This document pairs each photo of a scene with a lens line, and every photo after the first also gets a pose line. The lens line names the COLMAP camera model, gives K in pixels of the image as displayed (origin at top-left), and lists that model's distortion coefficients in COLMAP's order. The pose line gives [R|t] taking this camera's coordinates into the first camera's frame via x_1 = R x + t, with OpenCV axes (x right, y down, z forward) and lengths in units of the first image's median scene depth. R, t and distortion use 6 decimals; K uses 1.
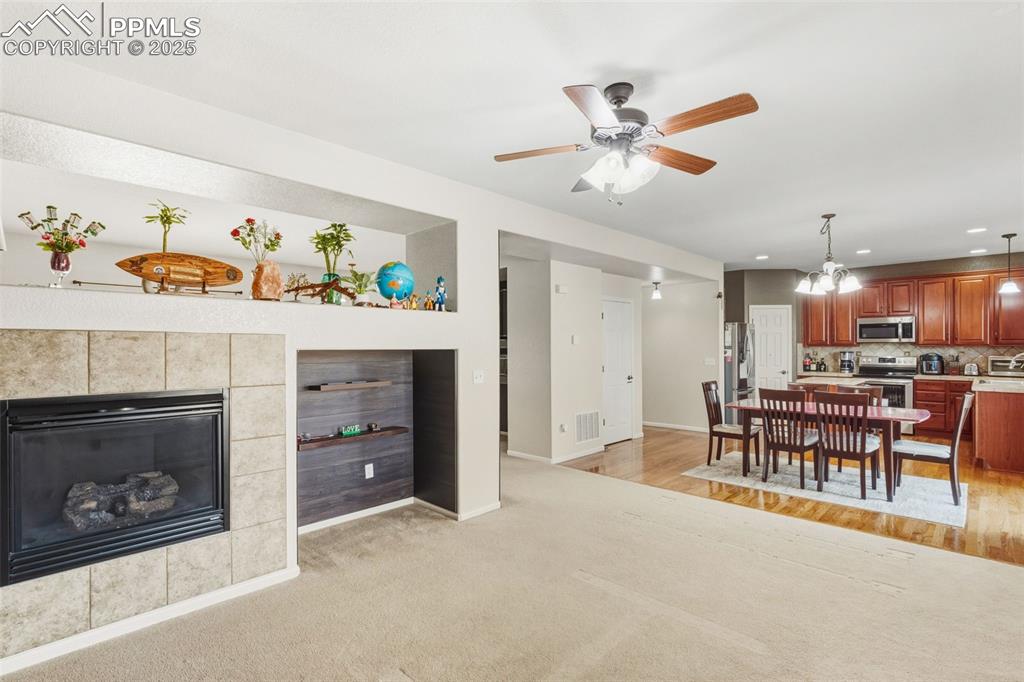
lens RADIAL K [[469.6, 0, 510.6], [0, 469.6, 348.6], [0, 0, 1]] dist [0.000720, 0.000604]
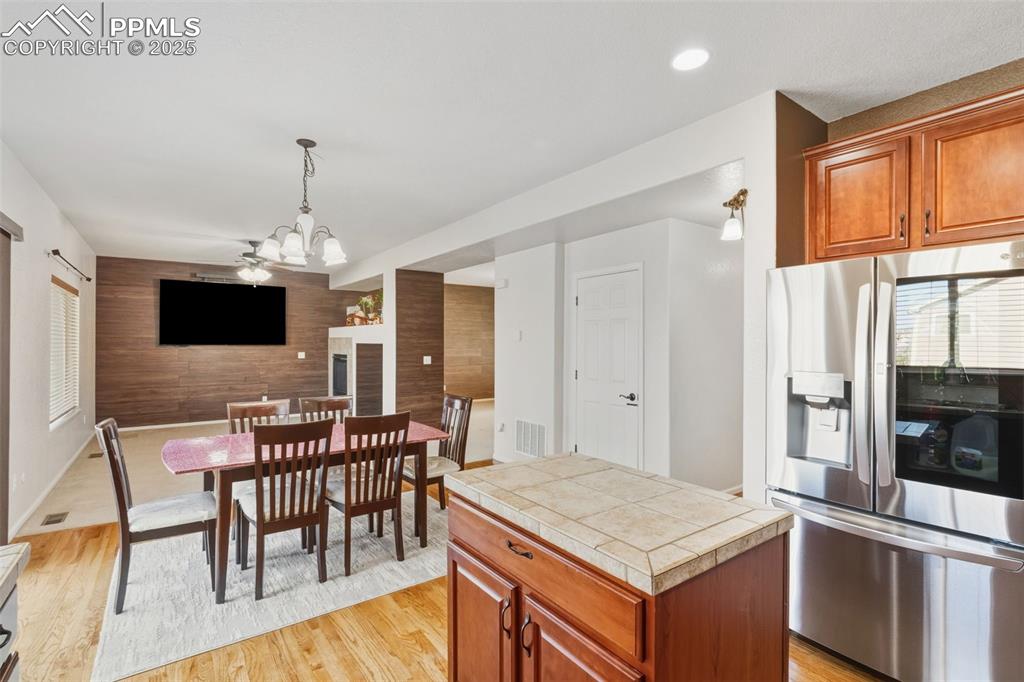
lens RADIAL K [[469.9, 0, 492.7], [0, 469.9, 337.8], [0, 0, 1]] dist [-0.001387, -0.000082]
pose [[-0.189276, -0.003318, -0.981918, 0.810299], [-0.002752, 0.999992, -0.002848, -0.009061], [0.981920, 0.002163, -0.189284, 0.882349]]
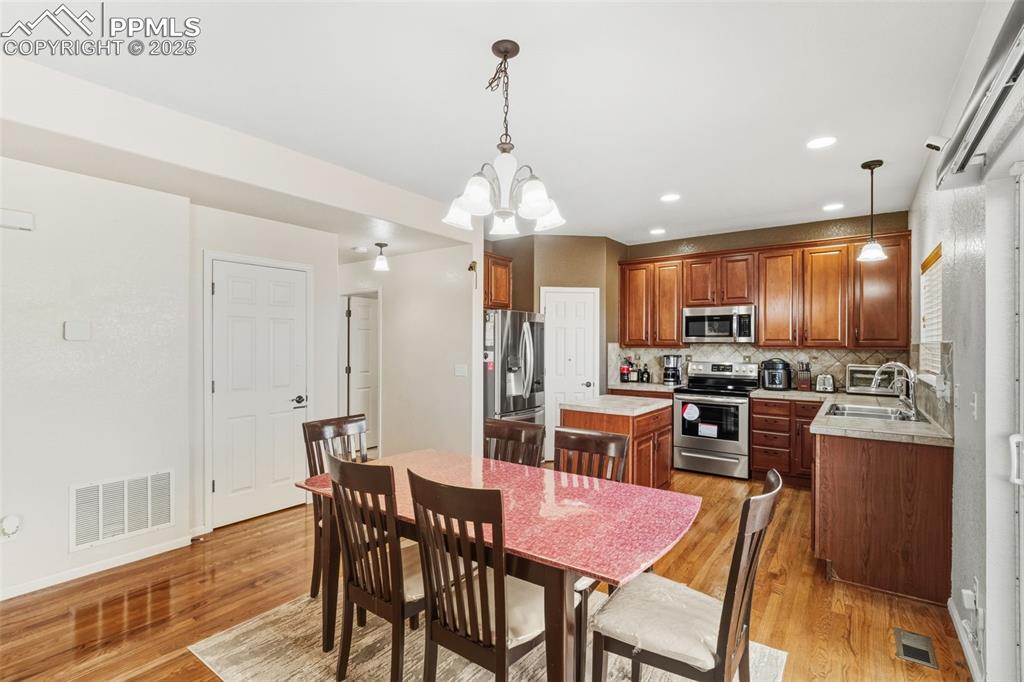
lens RADIAL K [[475.8, 0, 496.2], [0, 475.8, 344.6], [0, 0, 1]] dist [-0.001273, -0.000467]
pose [[0.990432, 0.008255, 0.137751, 0.388087], [-0.007705, 0.999960, -0.004530, -0.004748], [-0.137783, 0.003426, 0.990456, 0.359746]]
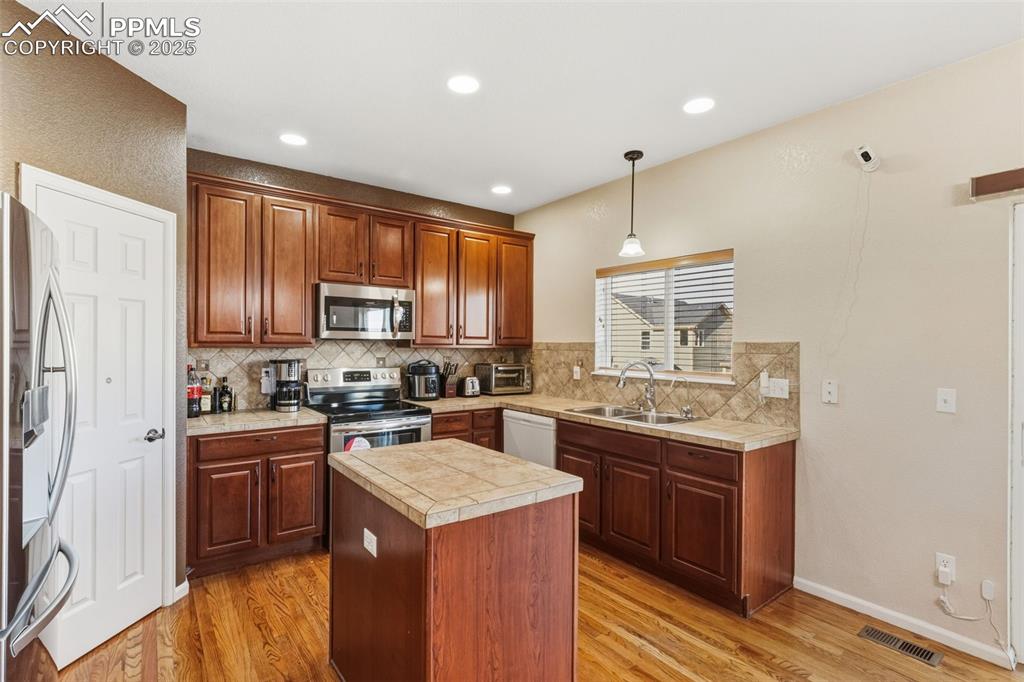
lens RADIAL K [[482.0, 0, 500.8], [0, 482.0, 343.1], [0, 0, 1]] dist [-0.000633, -0.000379]
pose [[0.150541, 0.007008, 0.988579, 0.350464], [-0.002184, 0.999975, -0.006756, -0.006699], [-0.988601, -0.001142, 0.150552, 0.819662]]
